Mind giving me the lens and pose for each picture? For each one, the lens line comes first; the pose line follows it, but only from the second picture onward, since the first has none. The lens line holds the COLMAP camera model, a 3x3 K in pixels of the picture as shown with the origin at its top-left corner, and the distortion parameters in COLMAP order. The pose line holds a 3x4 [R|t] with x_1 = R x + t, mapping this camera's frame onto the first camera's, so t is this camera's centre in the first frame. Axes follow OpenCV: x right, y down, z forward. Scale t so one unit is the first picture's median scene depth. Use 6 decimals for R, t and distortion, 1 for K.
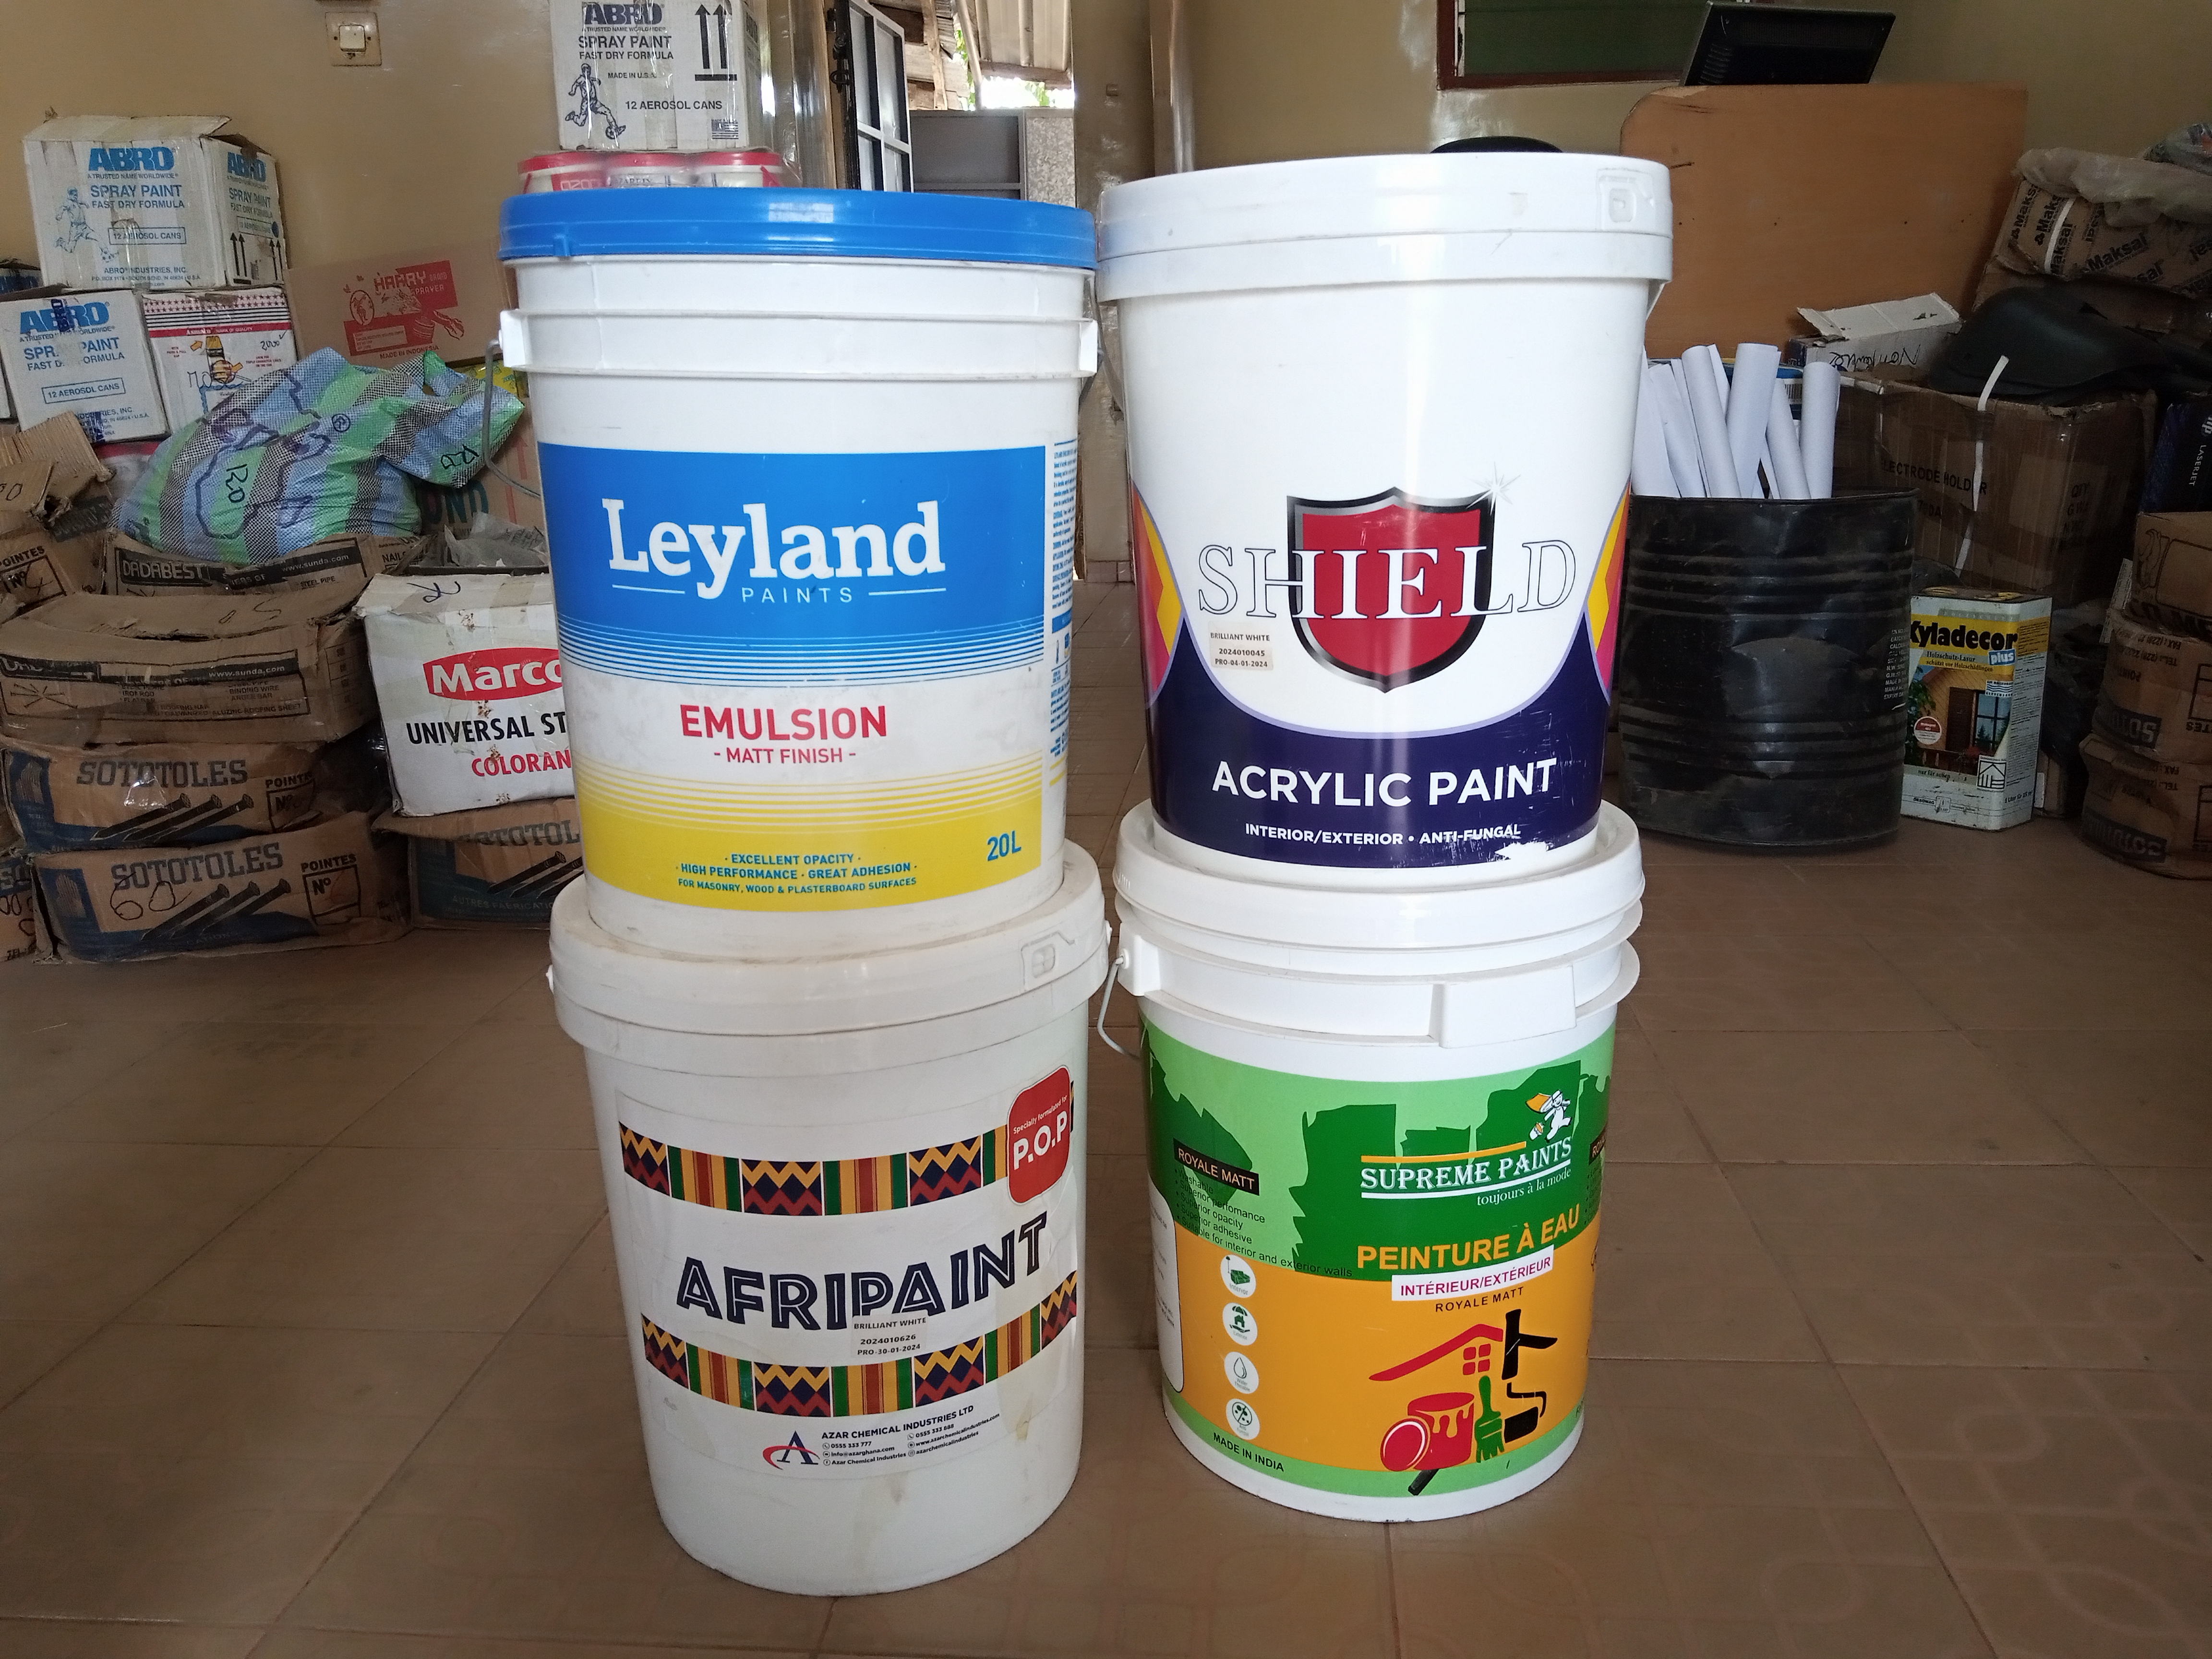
lens RADIAL K [[1731.3, 0, 1097.4], [0, 1731.3, 813.2], [0, 0, 1]] dist [0.085734, -0.168505]
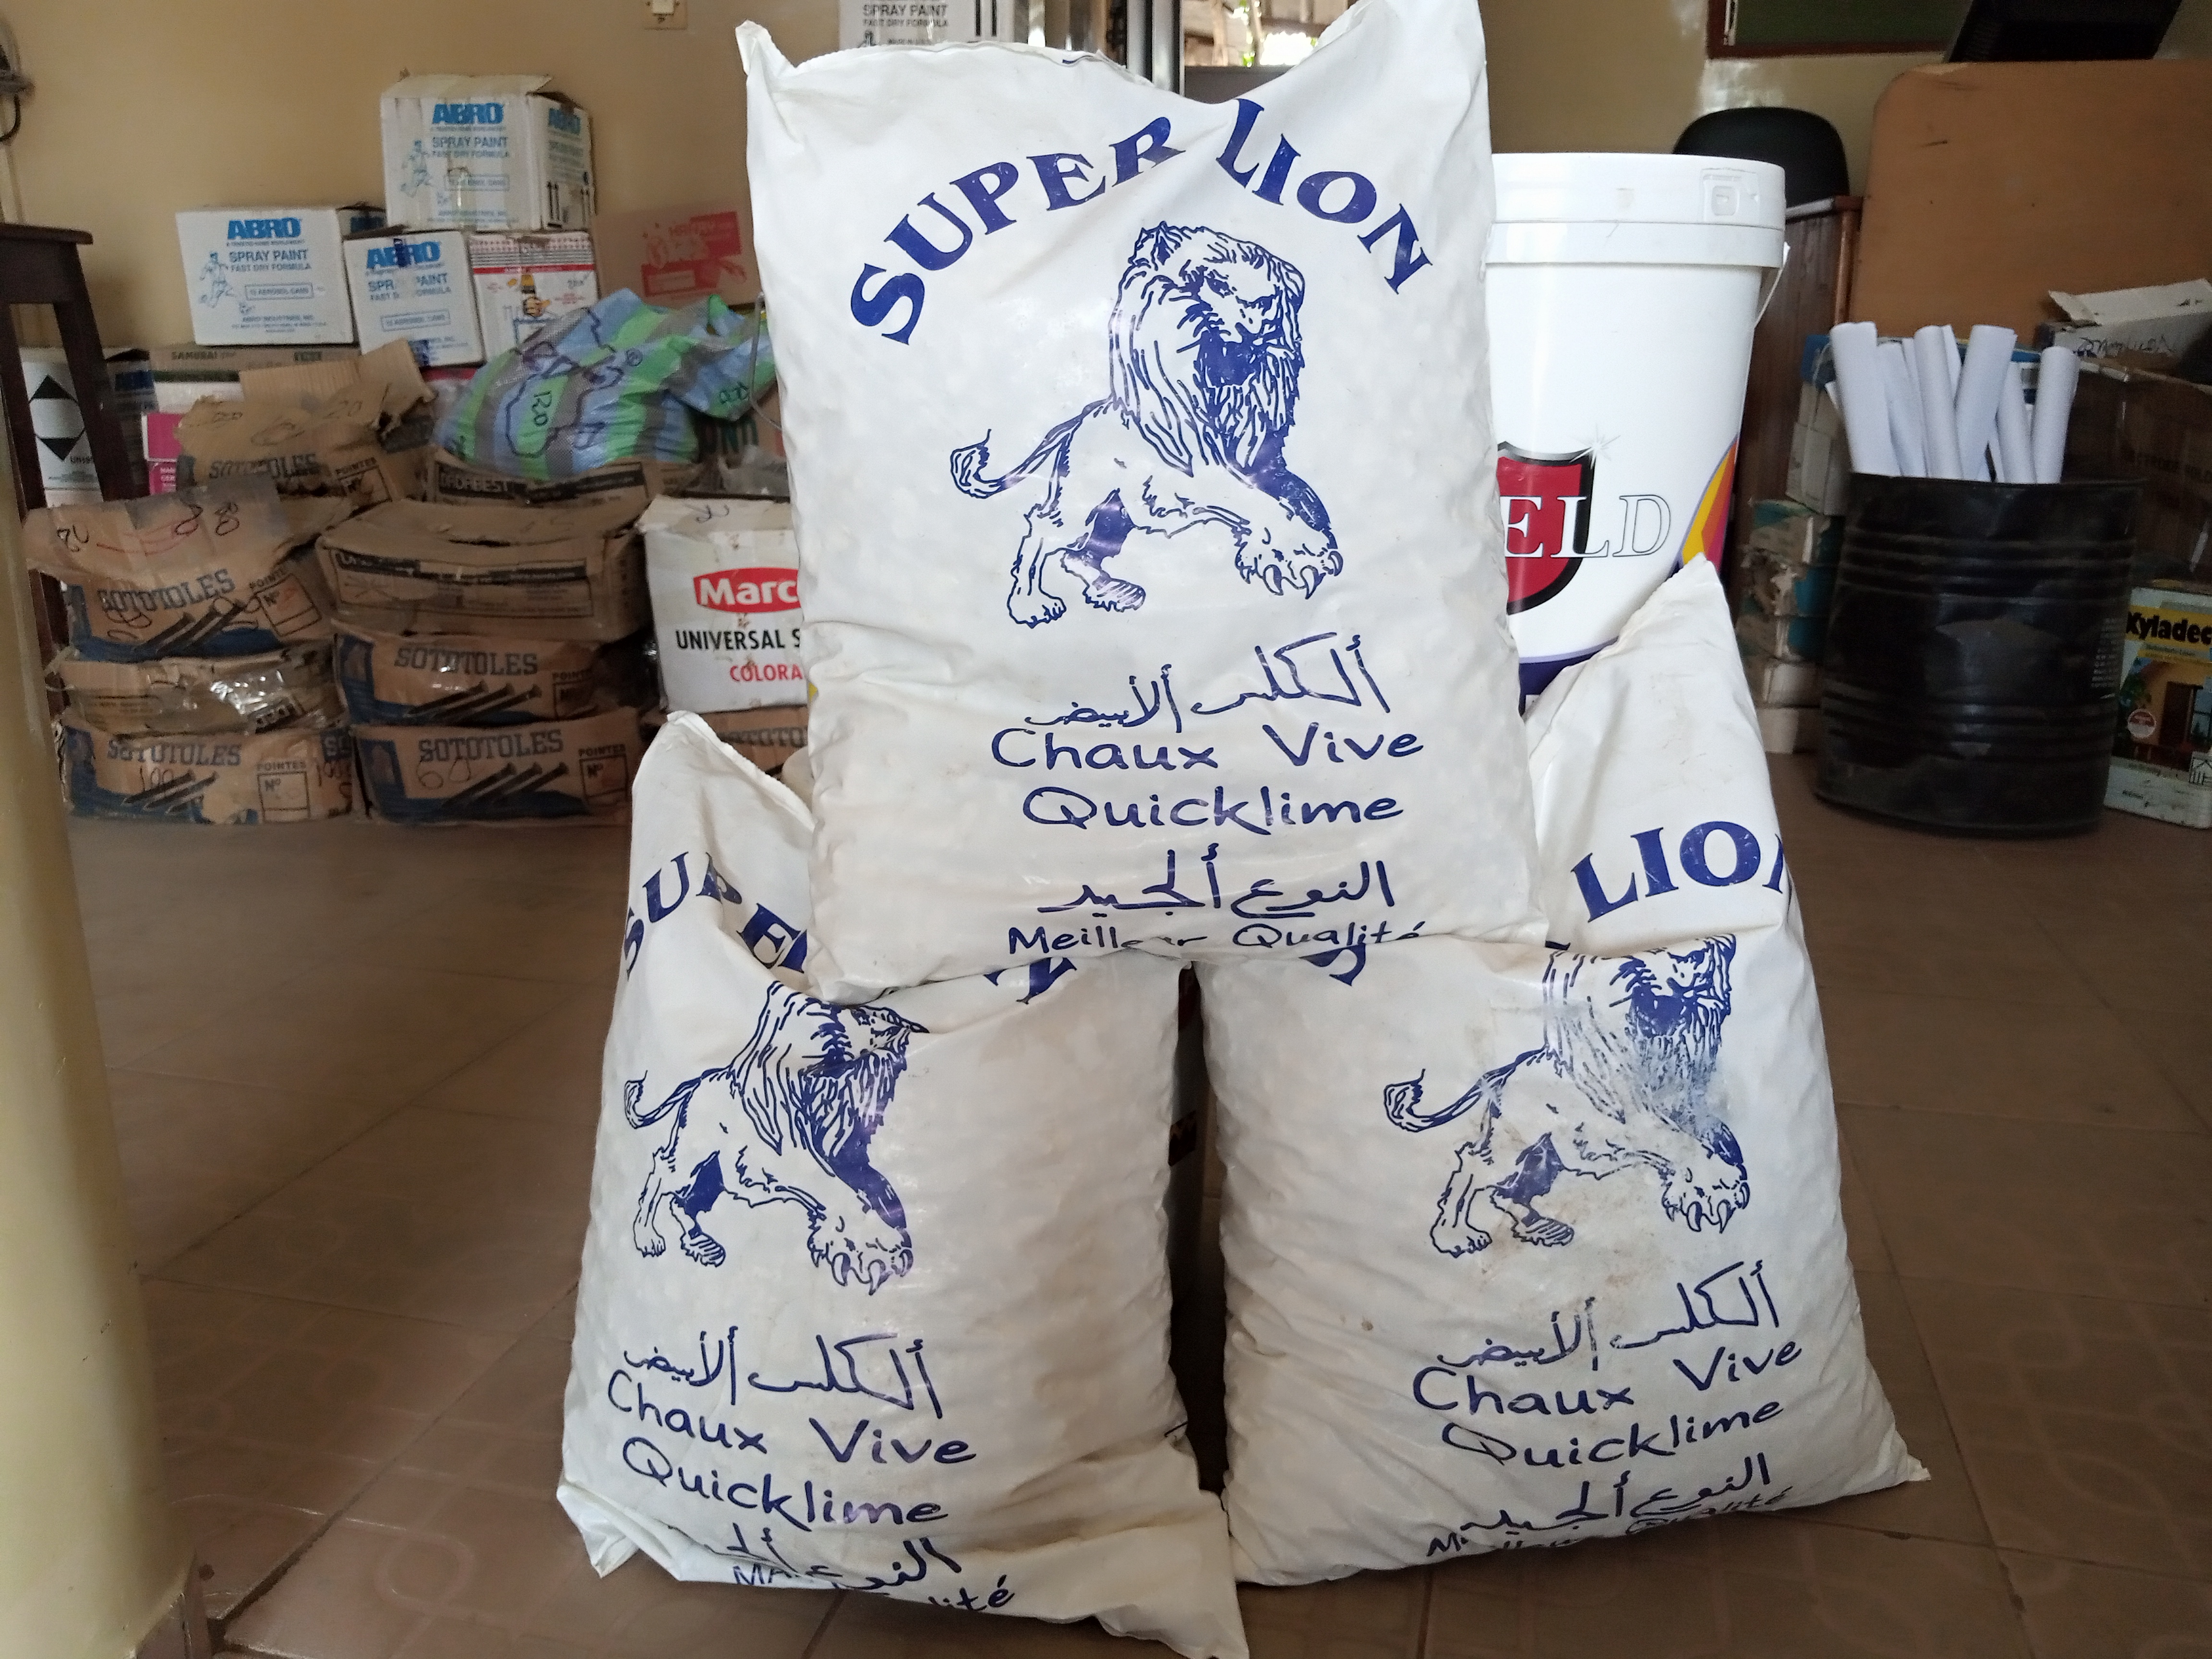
lens RADIAL K [[1746.6, 0, 1101.9], [0, 1746.6, 814.8], [0, 0, 1]] dist [0.071683, -0.163828]
pose [[0.988836, 0.068244, -0.132458, 0.069330], [-0.065202, 0.997502, 0.027174, 0.039675], [0.133982, -0.018234, 0.990816, -0.168560]]
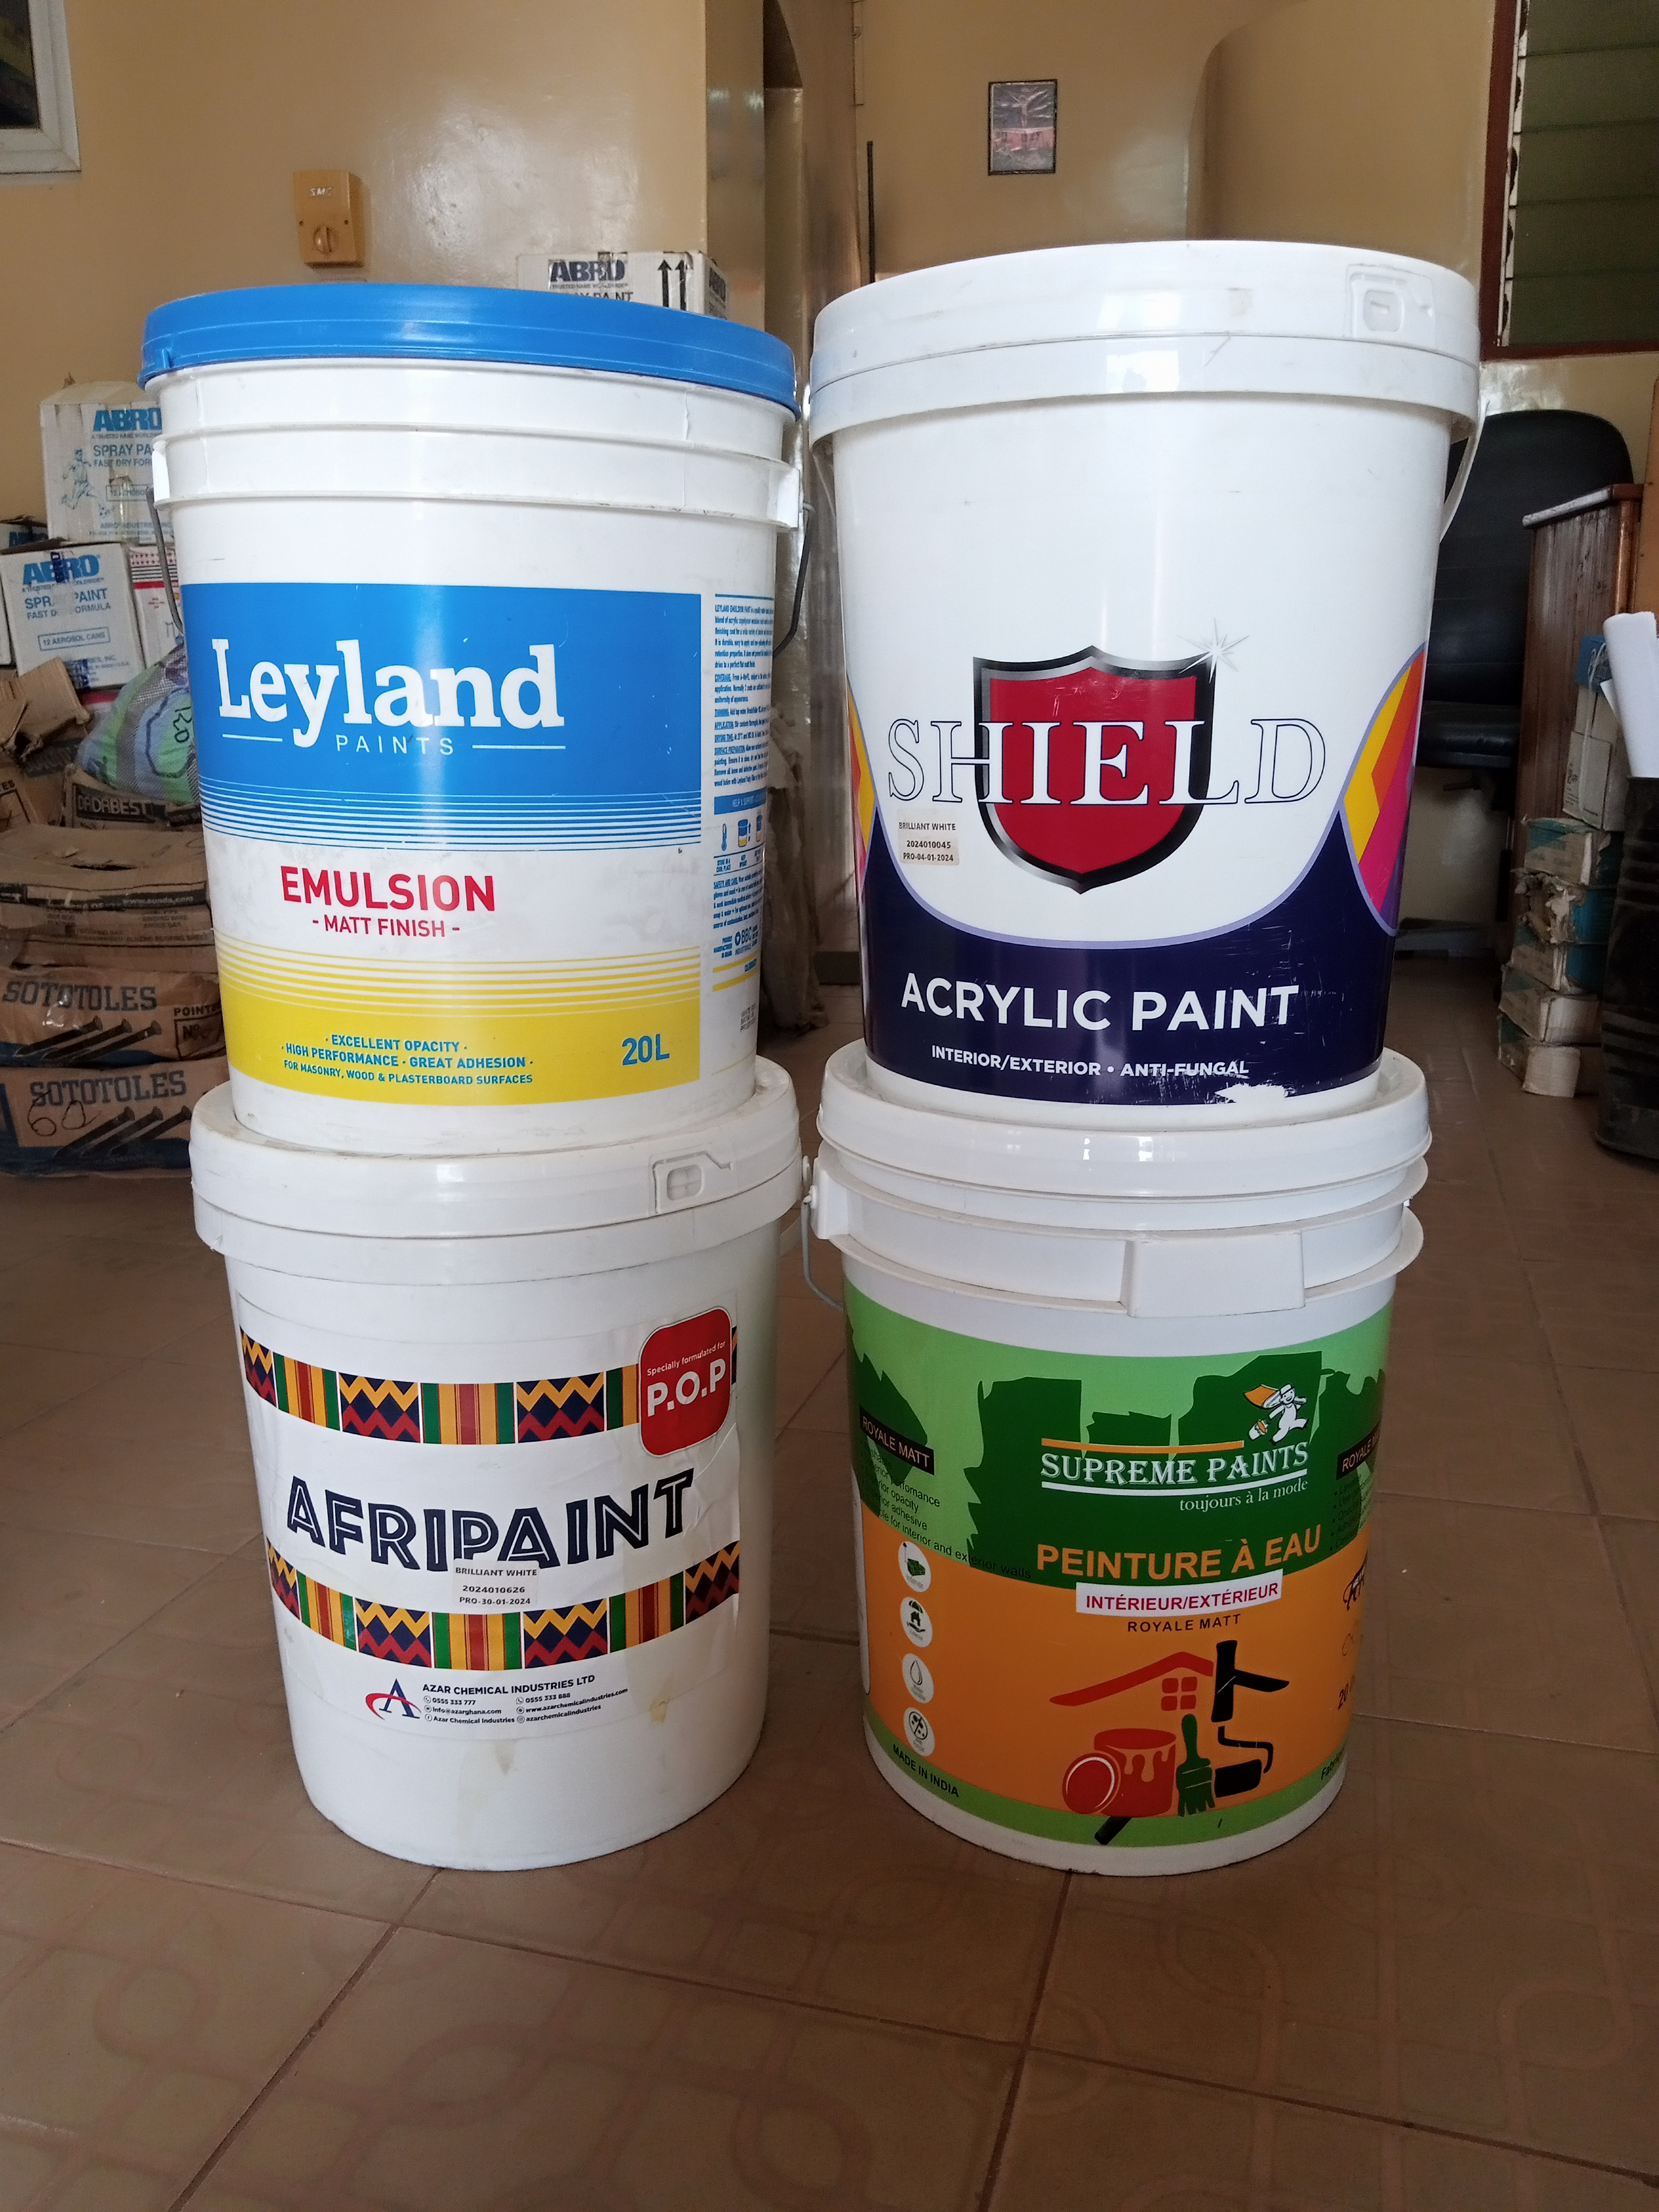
lens RADIAL K [[1738.3, 0, 829.5], [0, 1738.3, 1106.0], [0, 0, 1]] dist [0.078109, -0.159979]
pose [[0.982259, 0.061900, -0.177020, 0.187465], [-0.064196, 0.997911, -0.007268, 0.045216], [0.176200, 0.018504, 0.984180, 0.127338]]
